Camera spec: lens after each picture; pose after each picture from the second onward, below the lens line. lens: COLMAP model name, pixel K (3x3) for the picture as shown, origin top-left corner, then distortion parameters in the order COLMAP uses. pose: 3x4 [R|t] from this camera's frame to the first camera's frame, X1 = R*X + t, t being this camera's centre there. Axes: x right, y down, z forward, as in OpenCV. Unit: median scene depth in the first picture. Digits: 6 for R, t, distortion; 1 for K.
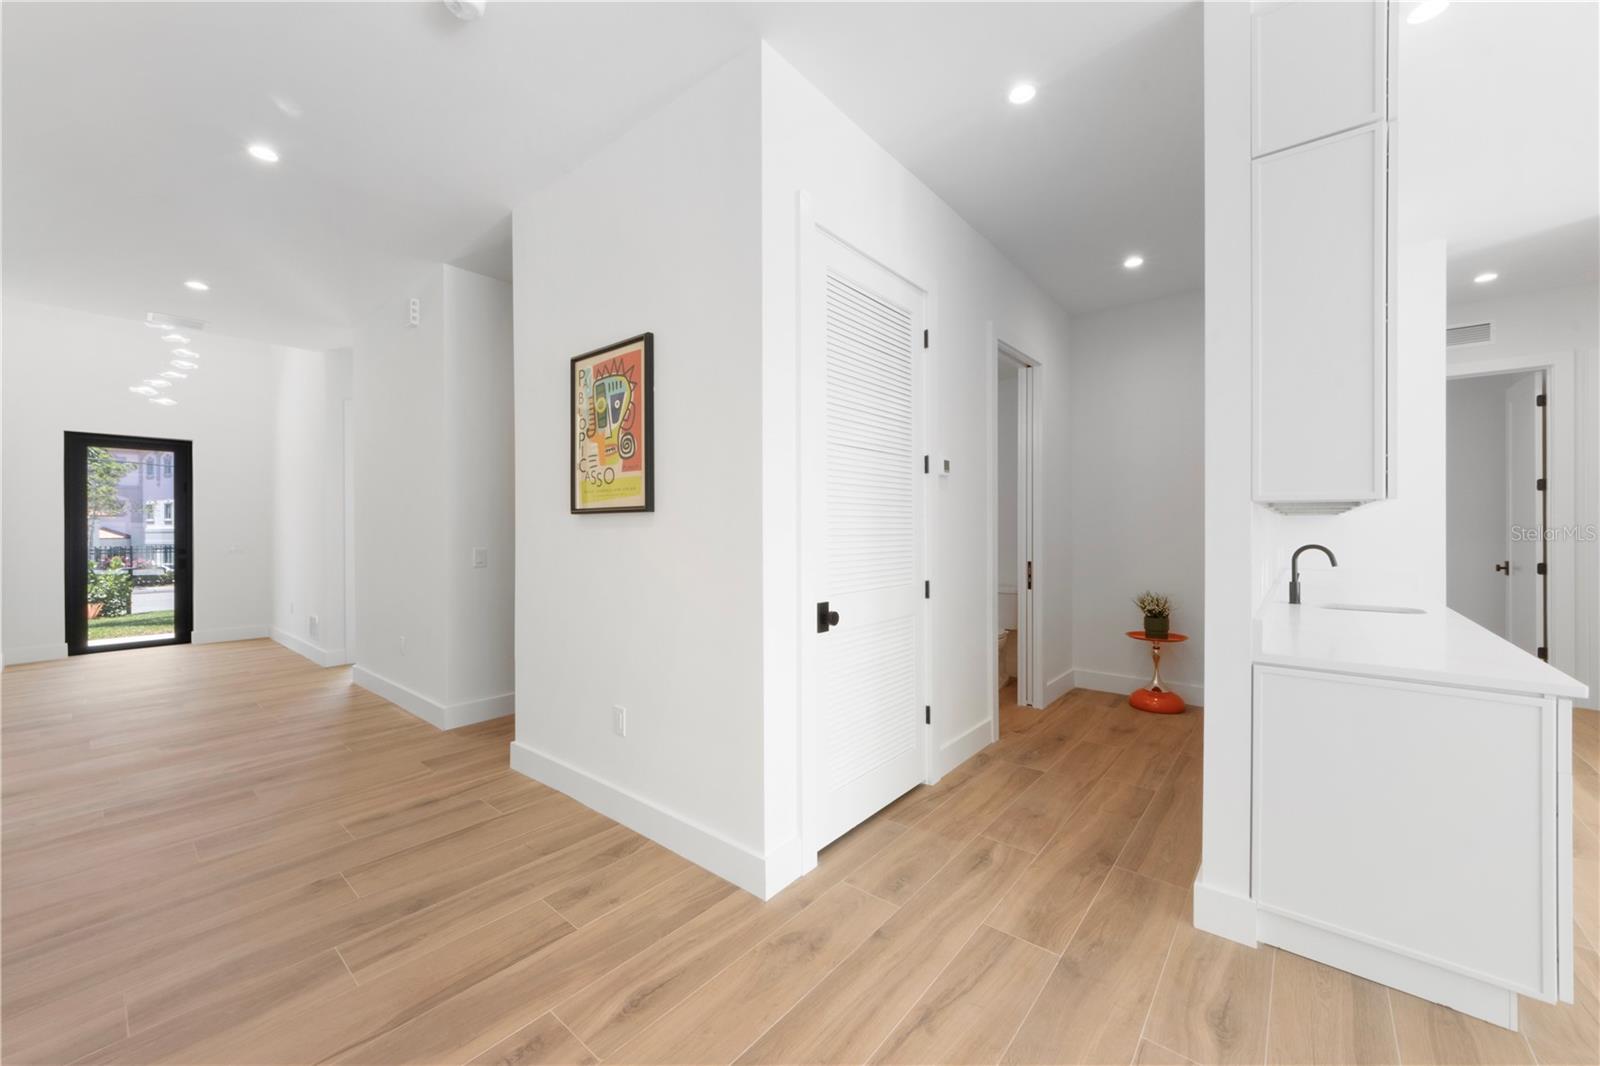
lens RADIAL K [[606.4, 0, 799.8], [0, 606.4, 527.6], [0, 0, 1]] dist [-0.003921, 0.000279]
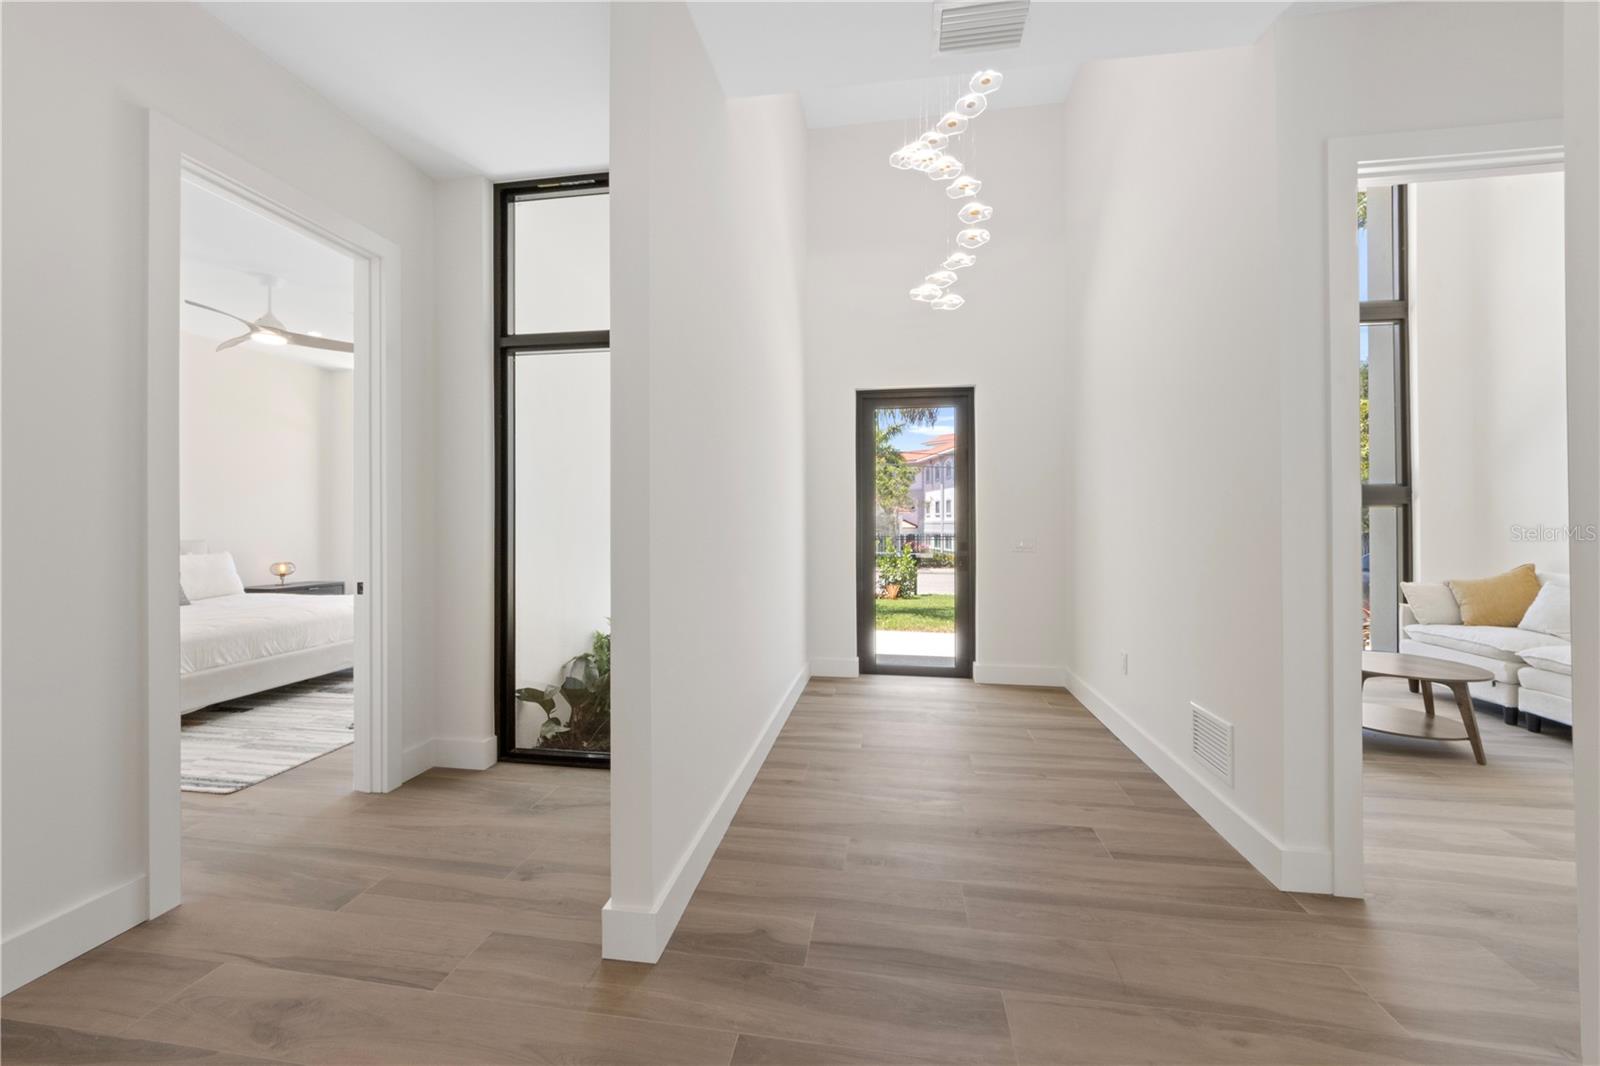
lens RADIAL K [[606.4, 0, 801.0], [0, 606.4, 520.7], [0, 0, 1]] dist [-0.003921, 0.000279]
pose [[0.516857, -0.000472, -0.856072, -0.511304], [0.000614, 1.000000, -0.000180, 0.009744], [0.856071, -0.000433, 0.516857, 0.468616]]
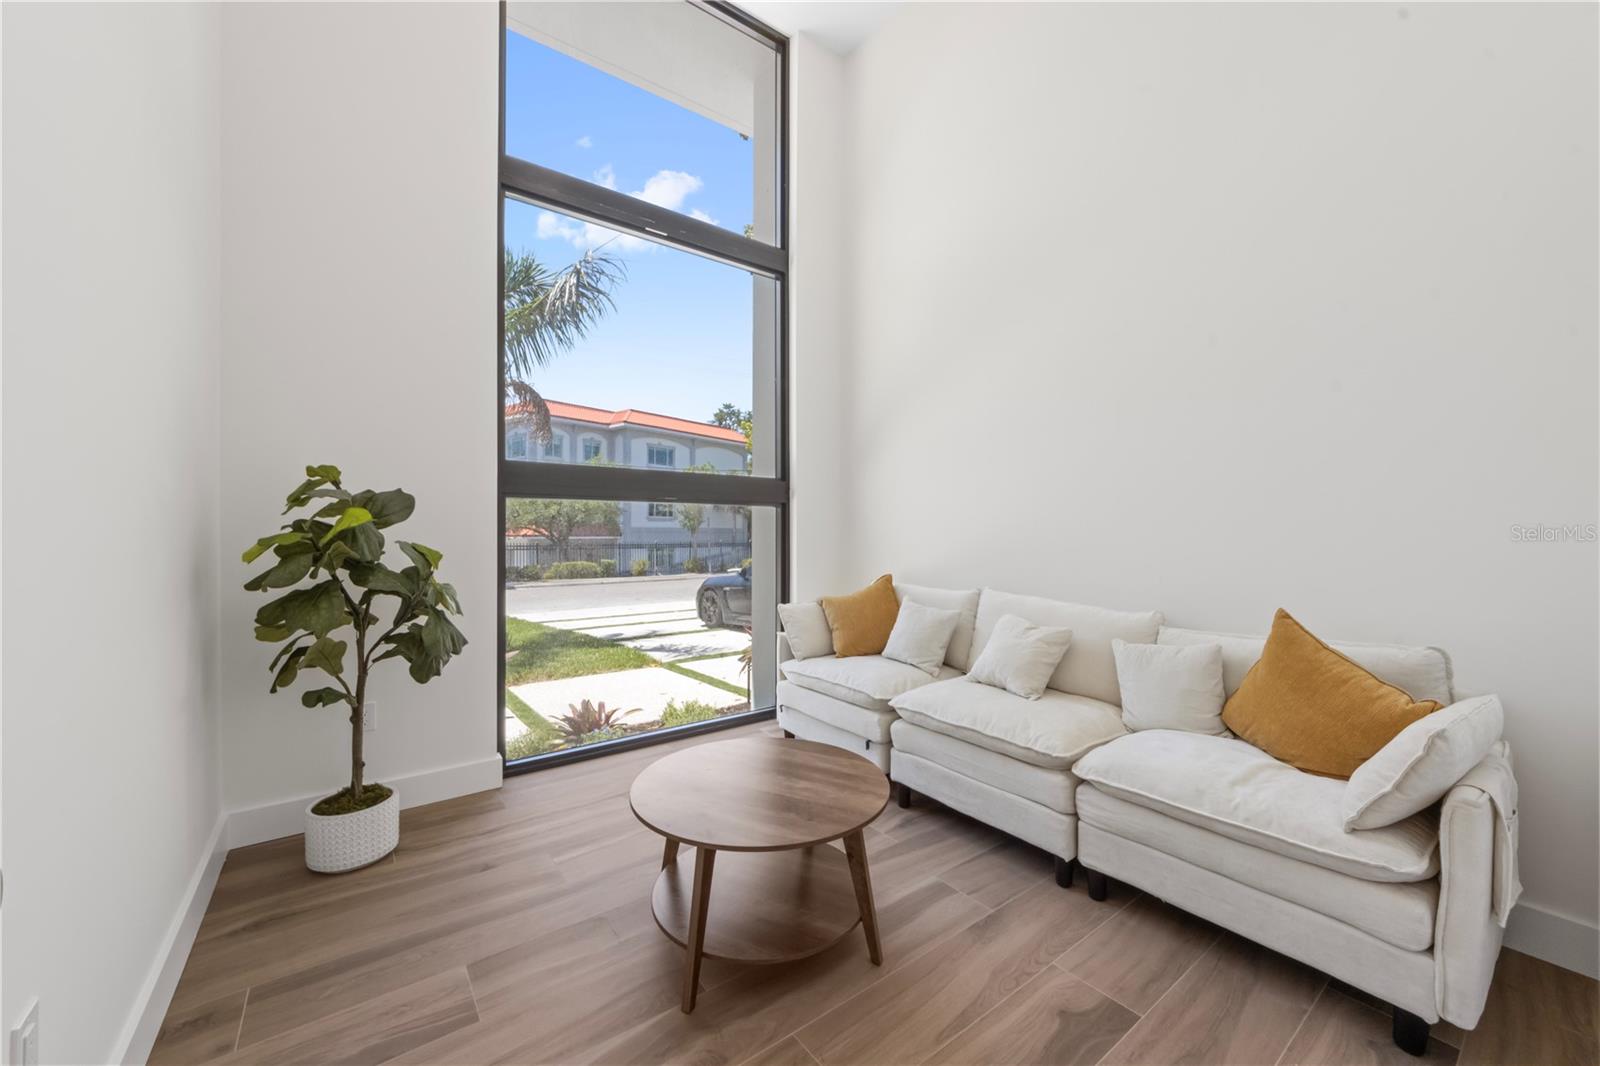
lens RADIAL K [[606.4, 0, 793.8], [0, 606.4, 532.4], [0, 0, 1]] dist [-0.003921, 0.000279]
pose [[0.973581, 0.007127, -0.228233, -0.587307], [-0.007071, 0.999974, 0.001060, 0.015607], [0.228234, 0.000582, 0.973606, 0.785434]]
